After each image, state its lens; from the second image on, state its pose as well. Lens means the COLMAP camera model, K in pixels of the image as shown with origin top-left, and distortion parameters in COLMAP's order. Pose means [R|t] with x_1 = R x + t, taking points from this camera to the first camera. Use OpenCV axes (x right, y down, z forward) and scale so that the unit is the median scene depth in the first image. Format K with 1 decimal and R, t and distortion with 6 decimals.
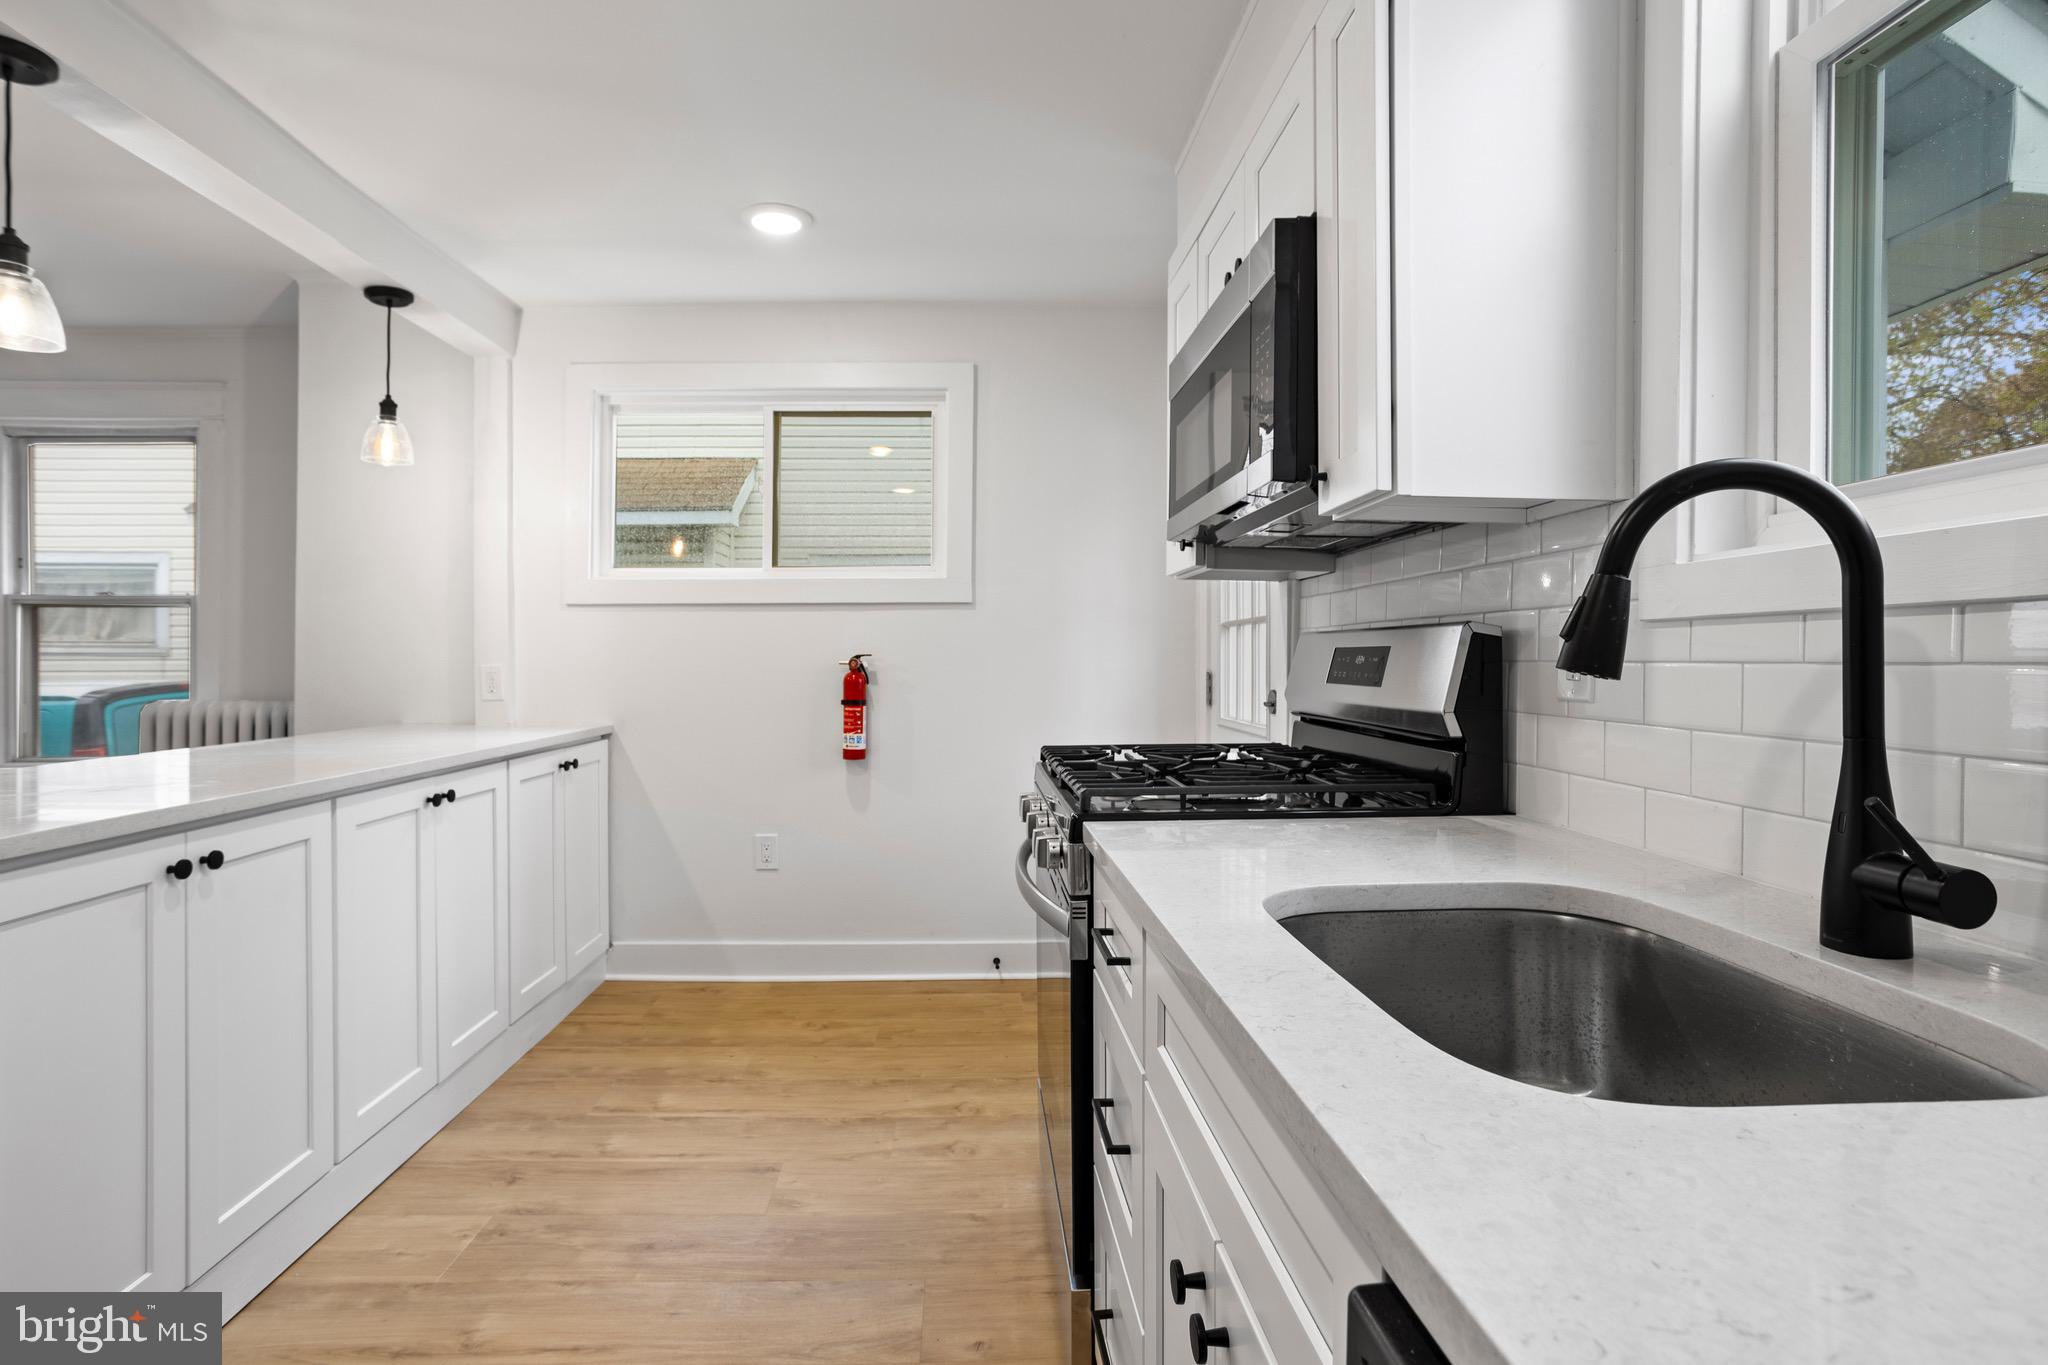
lens RADIAL K [[1007.3, 0, 1008.7], [0, 1007.3, 662.6], [0, 0, 1]] dist [-0.036804, 0.015354]
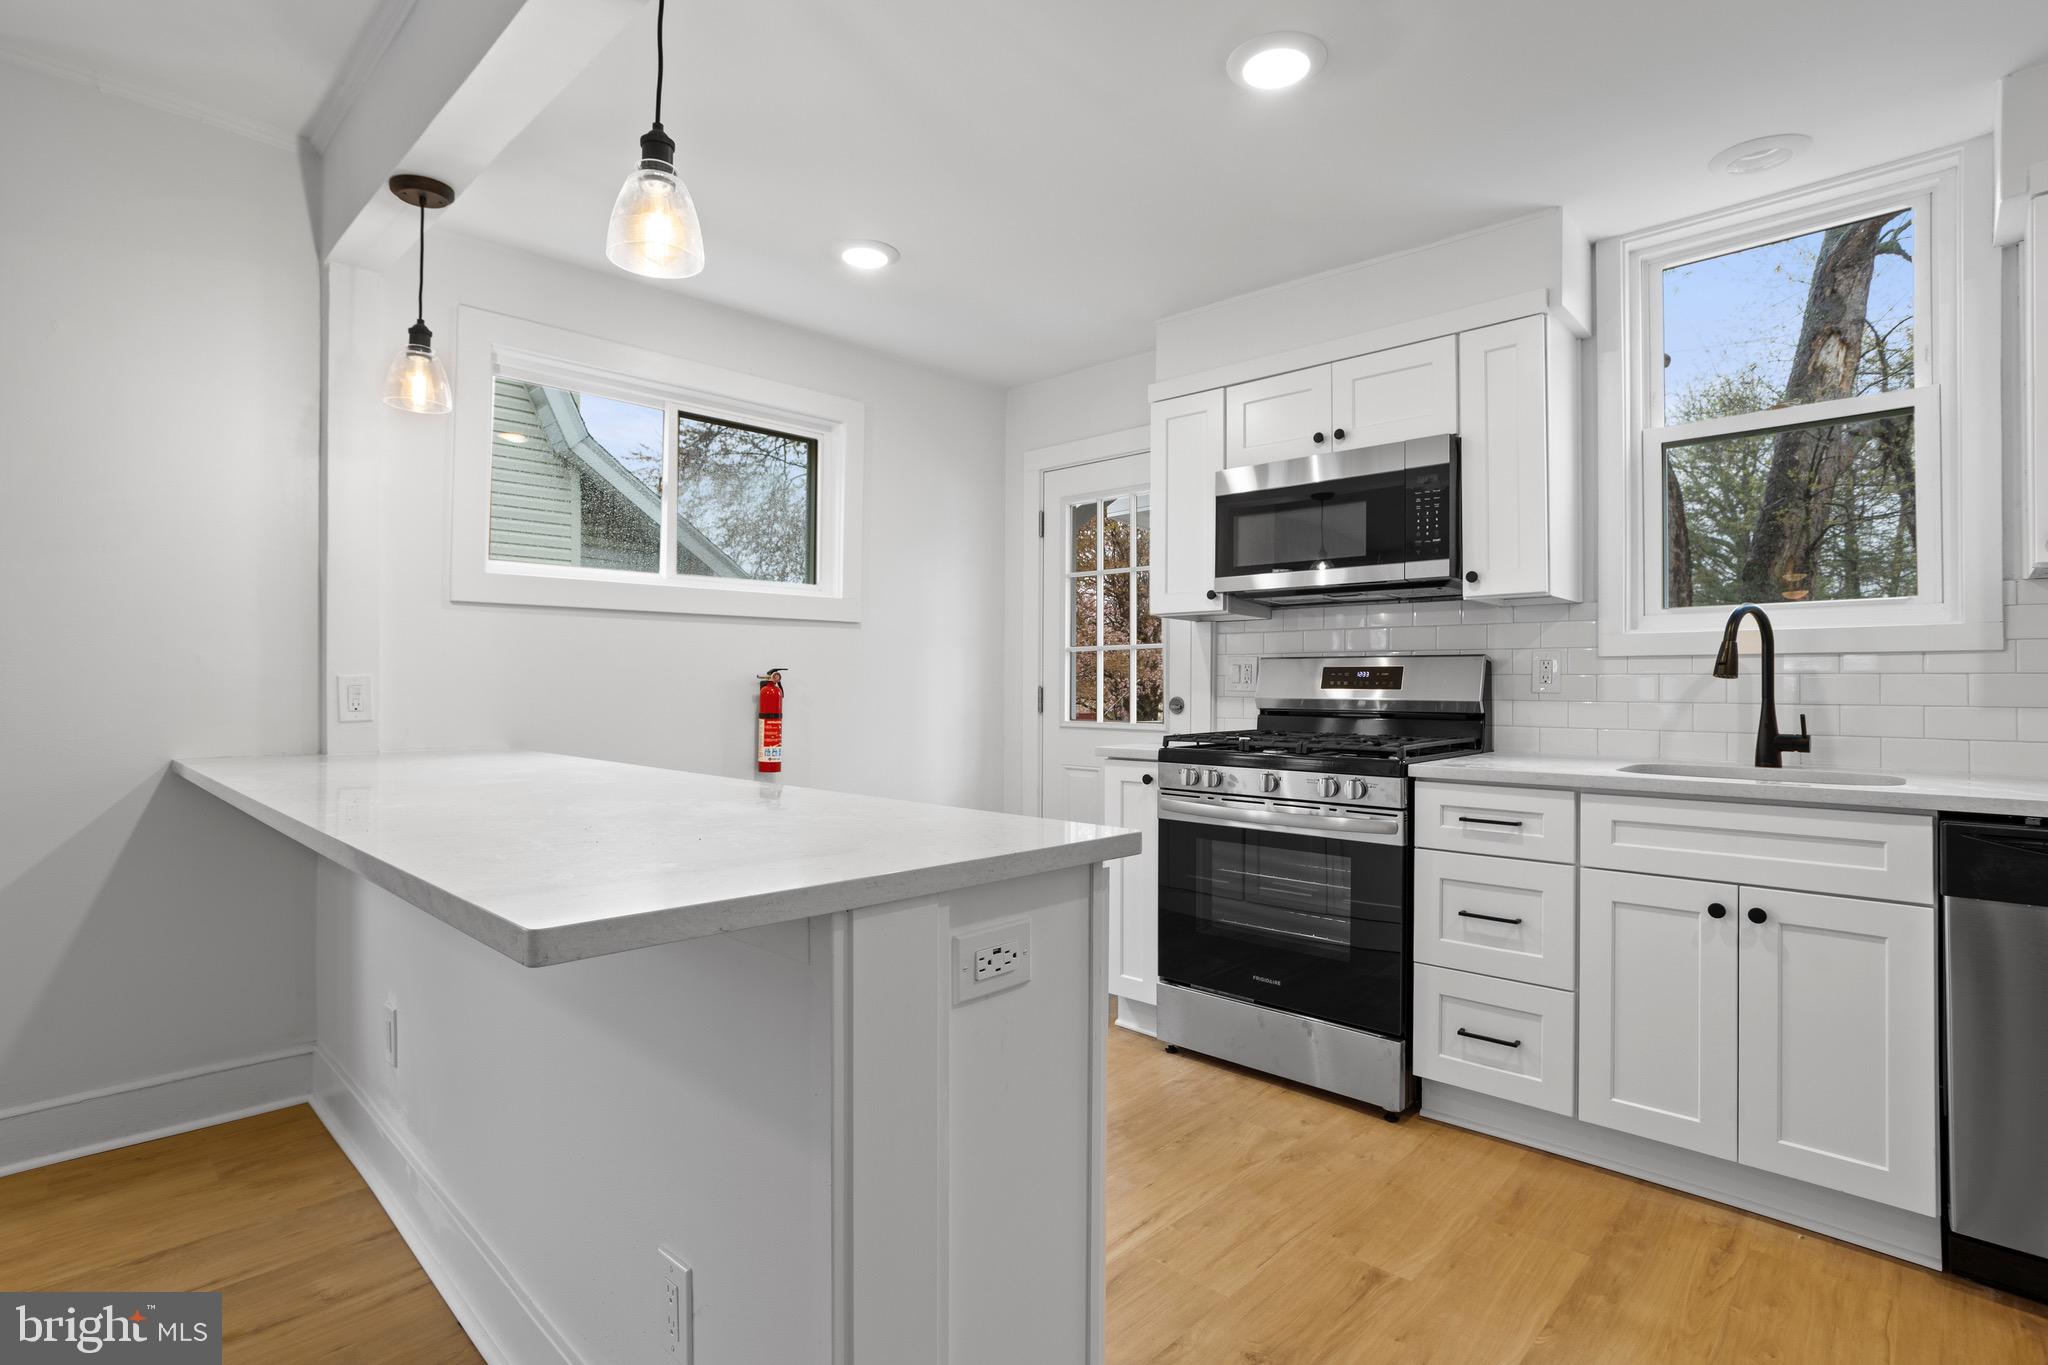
lens RADIAL K [[1007.3, 0, 1023.7], [0, 1007.3, 674.3], [0, 0, 1]] dist [-0.036804, 0.015354]
pose [[0.707520, 0.012107, 0.706590, -0.833071], [-0.001054, 0.999870, -0.016078, 0.016858], [-0.706693, 0.010631, 0.707441, 0.128610]]
